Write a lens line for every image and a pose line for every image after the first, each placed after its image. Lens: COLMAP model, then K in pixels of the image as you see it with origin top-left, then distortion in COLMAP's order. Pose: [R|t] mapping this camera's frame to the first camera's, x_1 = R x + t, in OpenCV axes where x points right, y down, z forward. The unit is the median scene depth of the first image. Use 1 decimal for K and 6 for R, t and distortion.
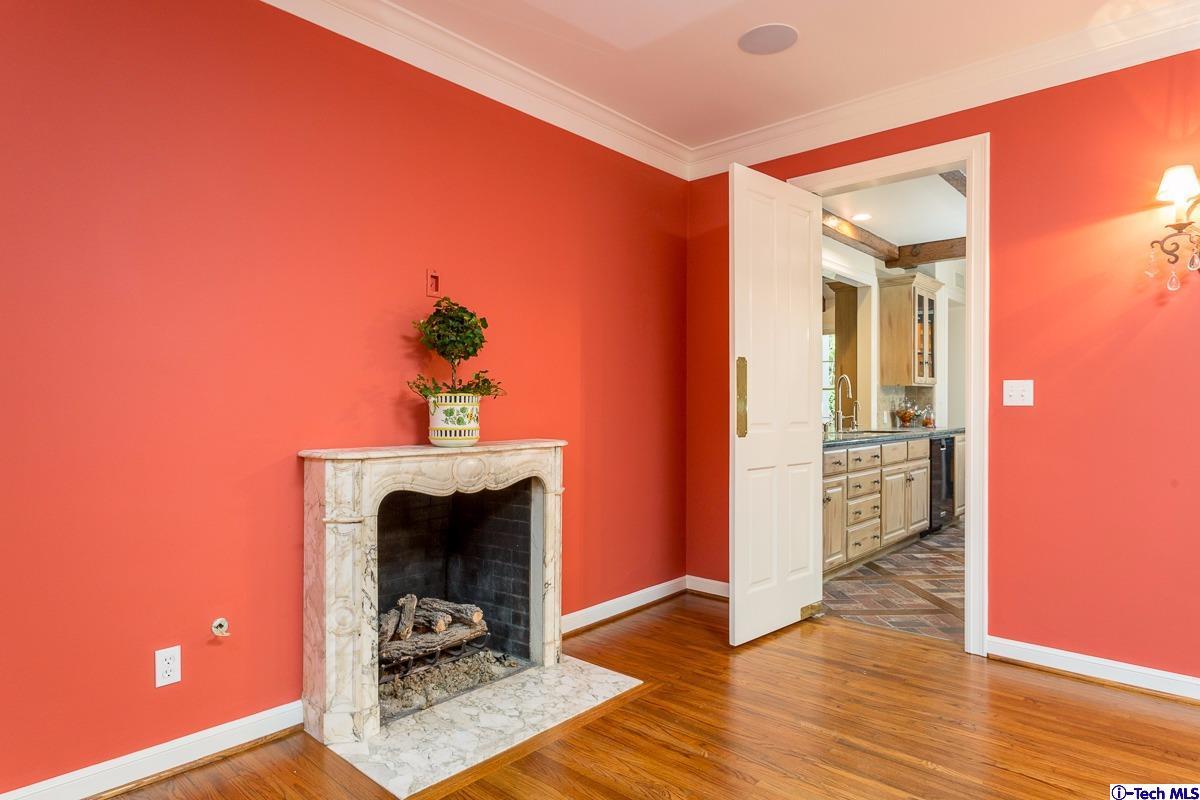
lens RADIAL K [[685.1, 0, 600.0], [0, 685.1, 400.0], [0, 0, 1]] dist [-0.004273, -0.000156]
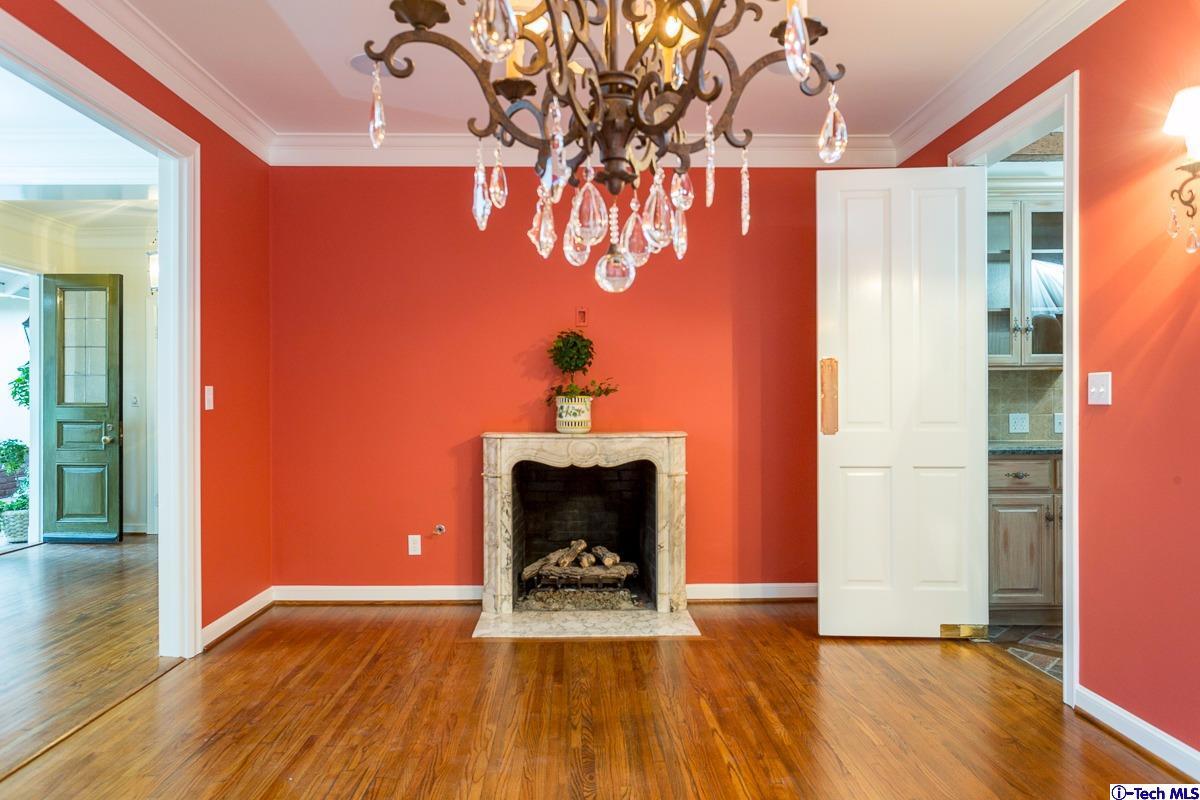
lens RADIAL K [[800.9, 0, 600.0], [0, 800.9, 400.0], [0, 0, 1]] dist [0.000012, -0.002324]
pose [[0.679481, -0.003427, -0.733685, 1.016263], [0.007859, 0.999966, 0.002608, -0.004723], [0.733651, -0.007539, 0.679484, -0.082711]]
